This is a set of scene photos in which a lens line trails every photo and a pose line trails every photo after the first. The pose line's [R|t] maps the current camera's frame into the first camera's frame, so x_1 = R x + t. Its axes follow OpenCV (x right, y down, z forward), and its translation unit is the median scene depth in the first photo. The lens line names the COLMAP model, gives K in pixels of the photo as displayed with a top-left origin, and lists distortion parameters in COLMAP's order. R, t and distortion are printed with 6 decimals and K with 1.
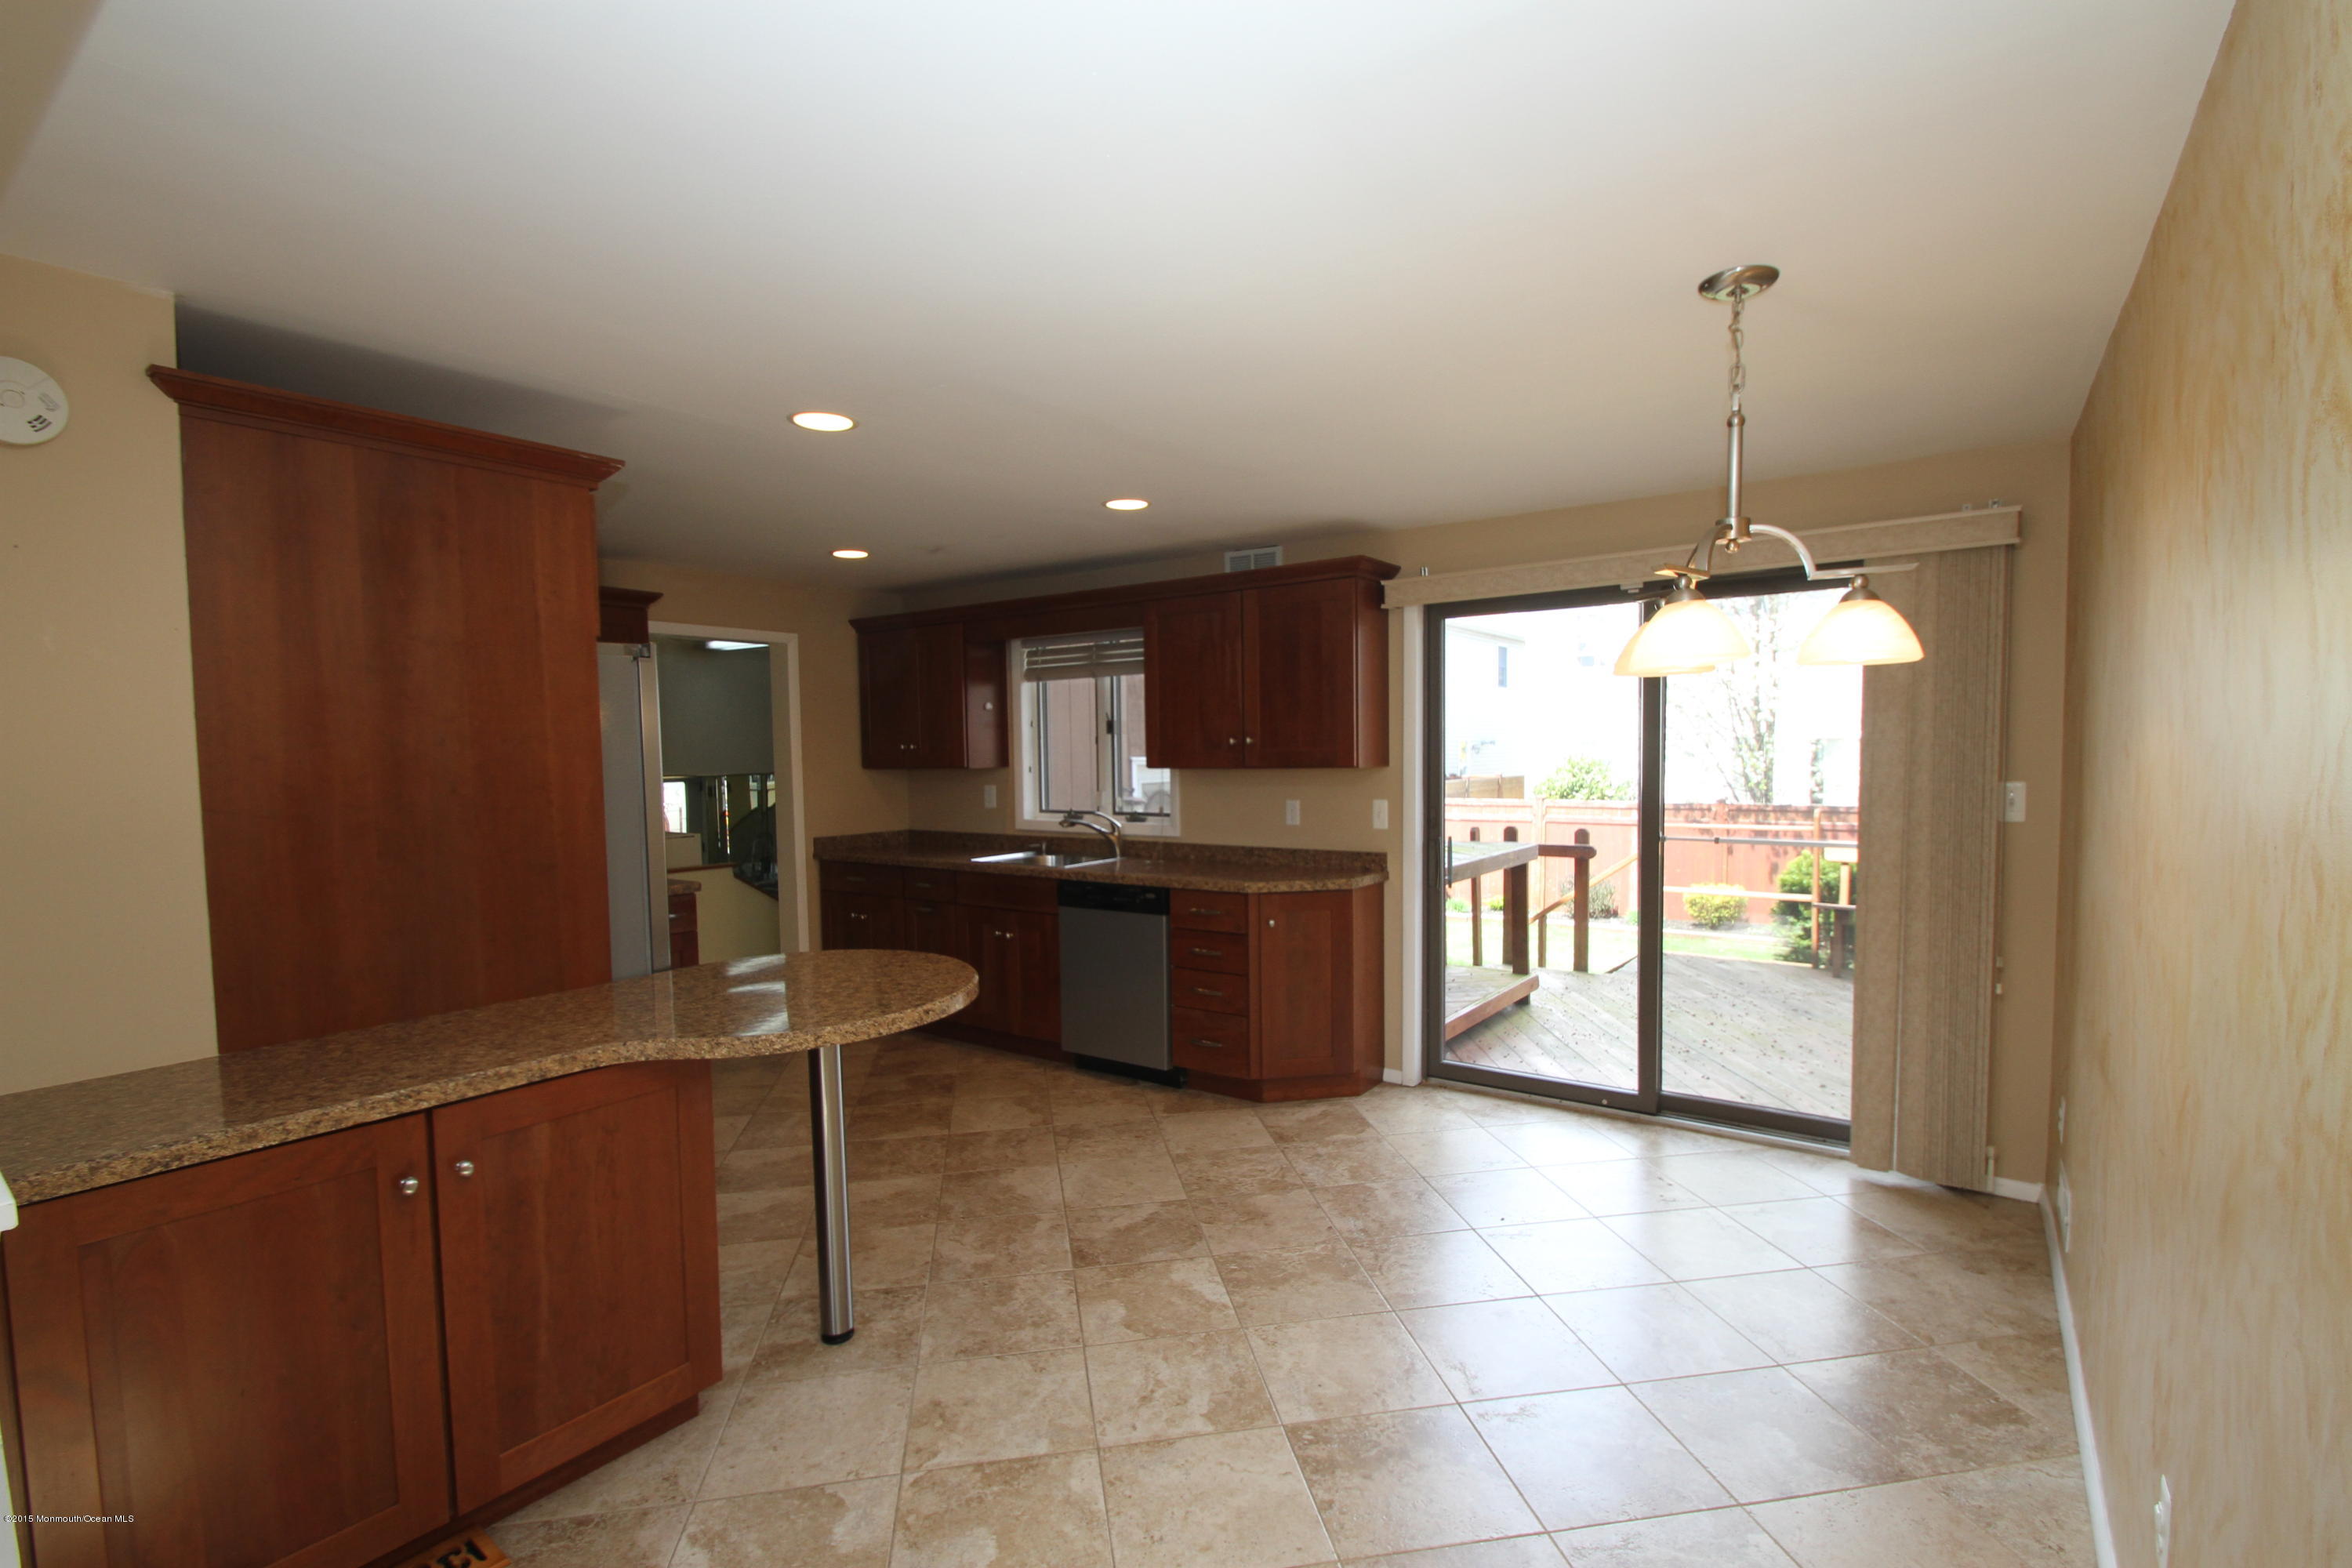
lens RADIAL K [[1082.3, 0, 1183.9], [0, 1082.3, 815.1], [0, 0, 1]] dist [-0.001494, -0.000690]
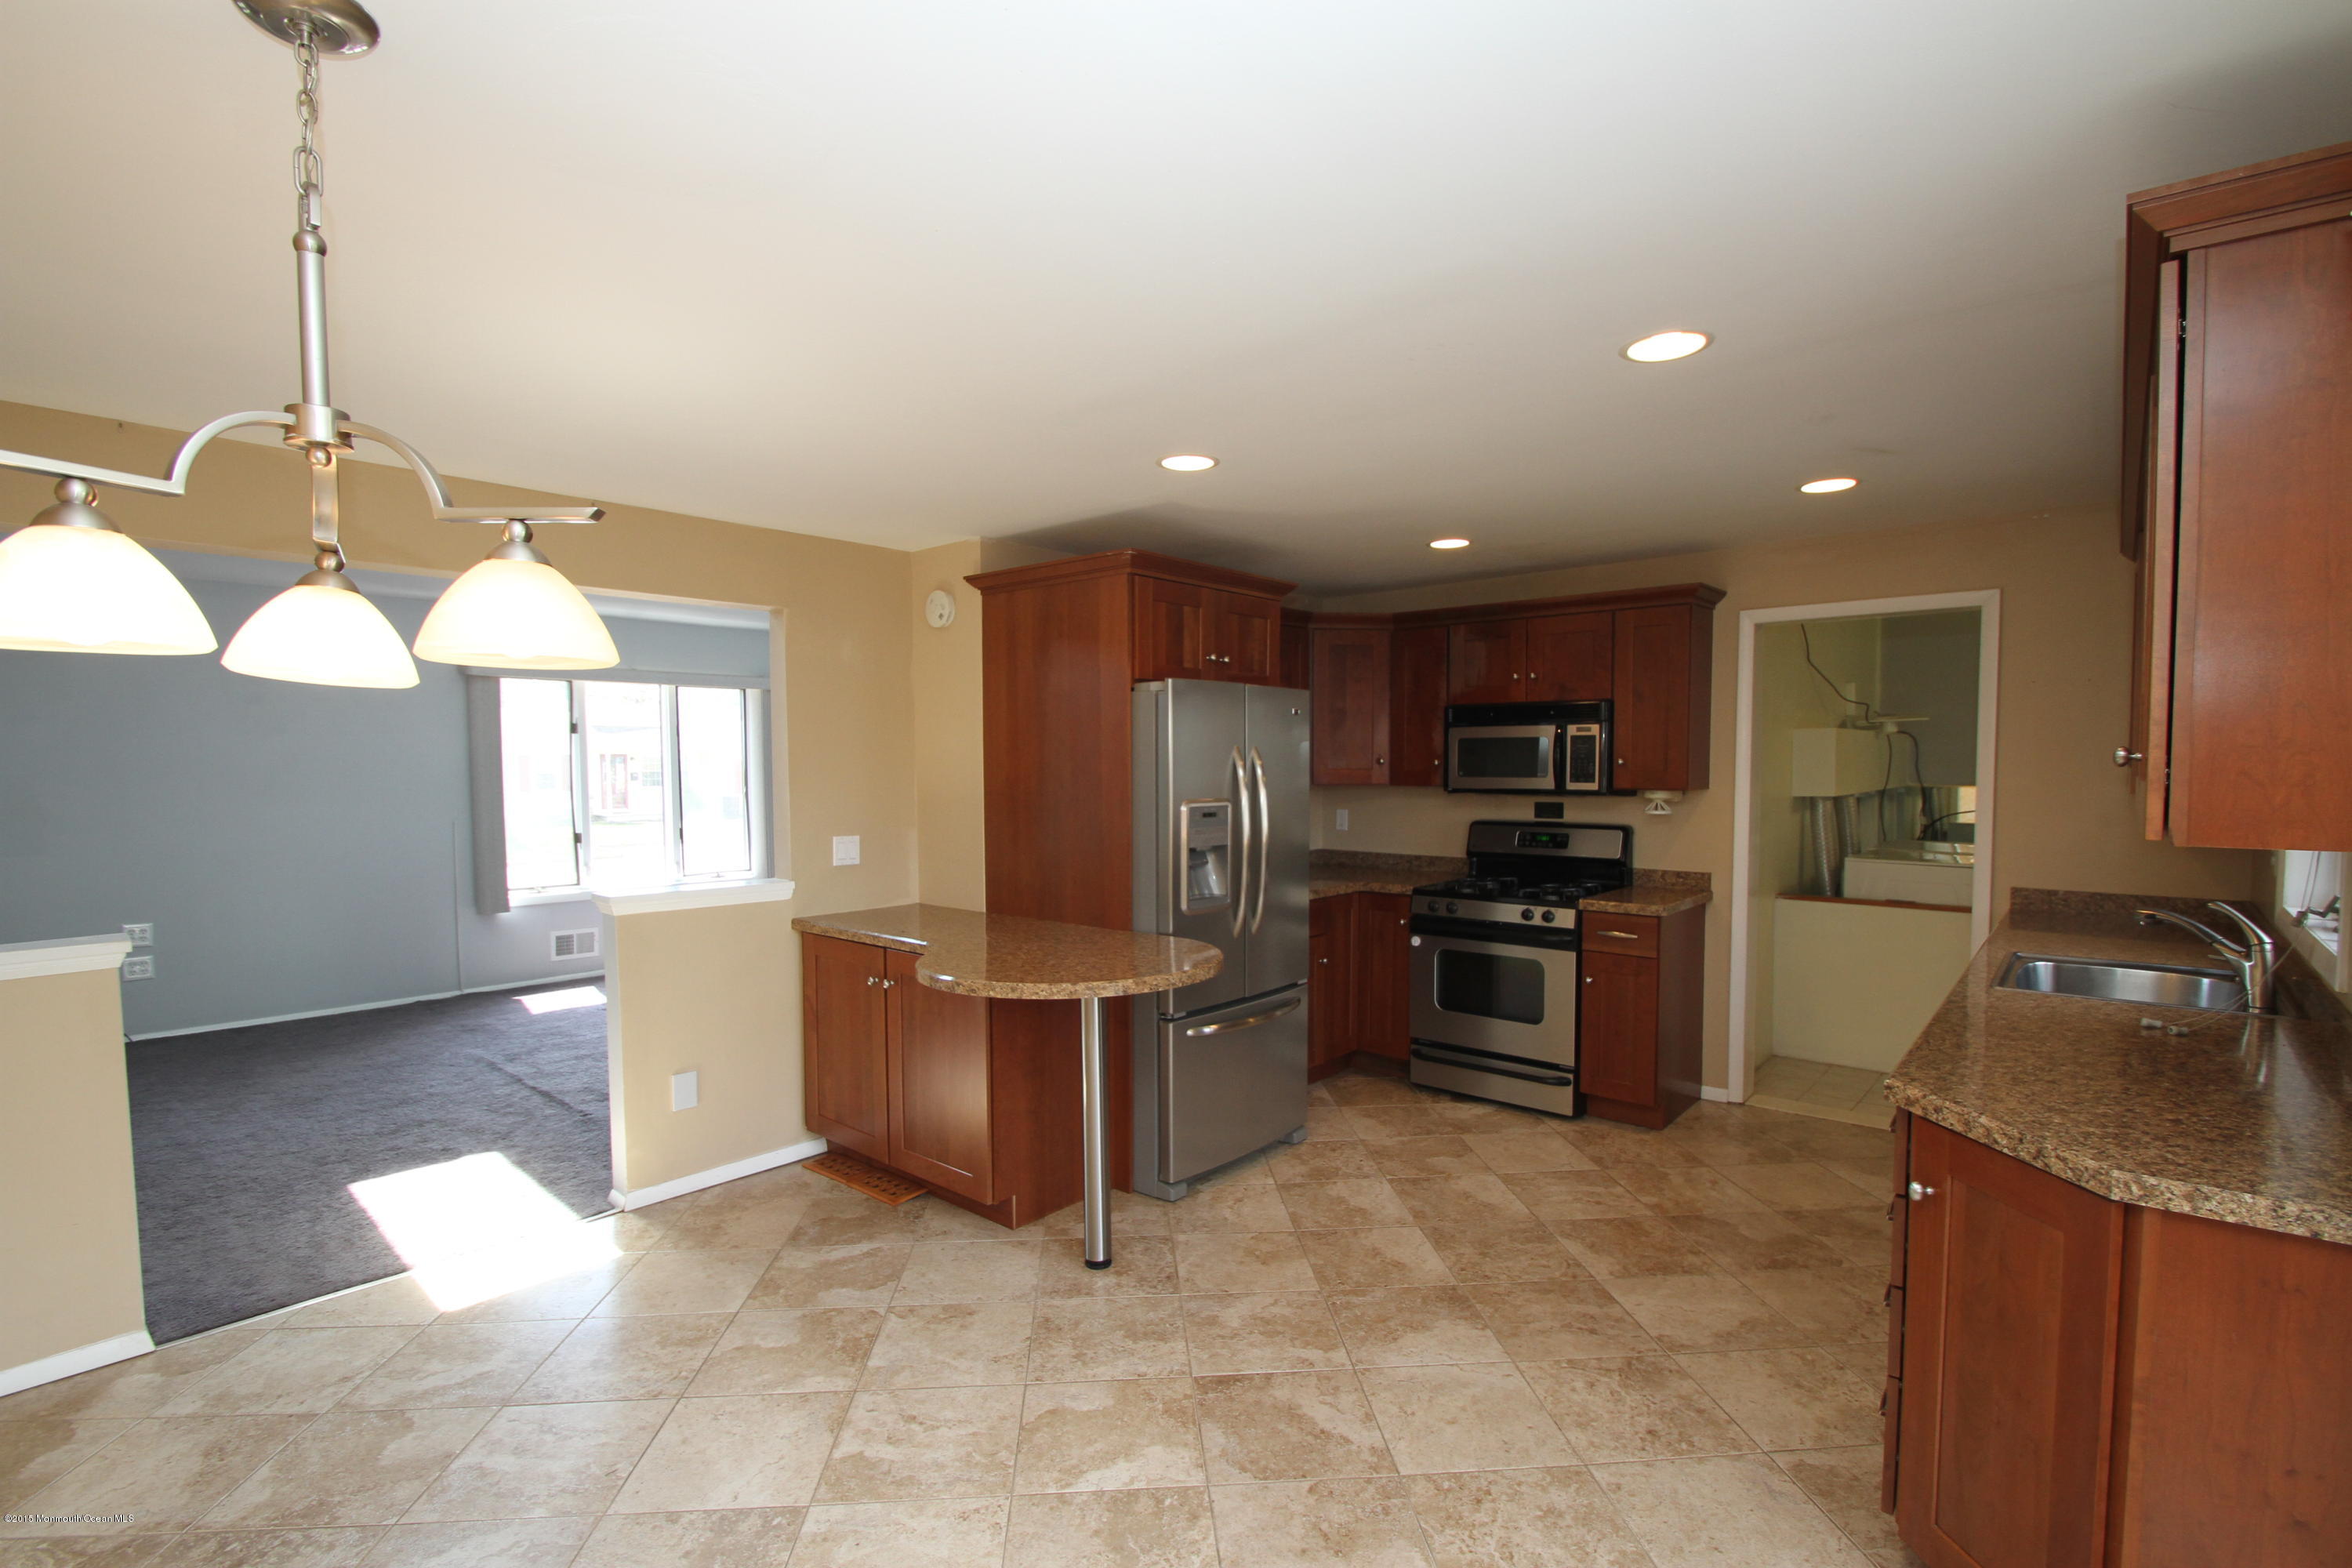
lens RADIAL K [[1082.3, 0, 1183.9], [0, 1082.3, 815.1], [0, 0, 1]] dist [-0.001494, -0.000690]
pose [[-0.091903, 0.068502, -0.993409, 0.714692], [-0.055844, 0.995706, 0.073826, -0.084478], [0.994201, 0.062261, -0.087683, 1.035060]]
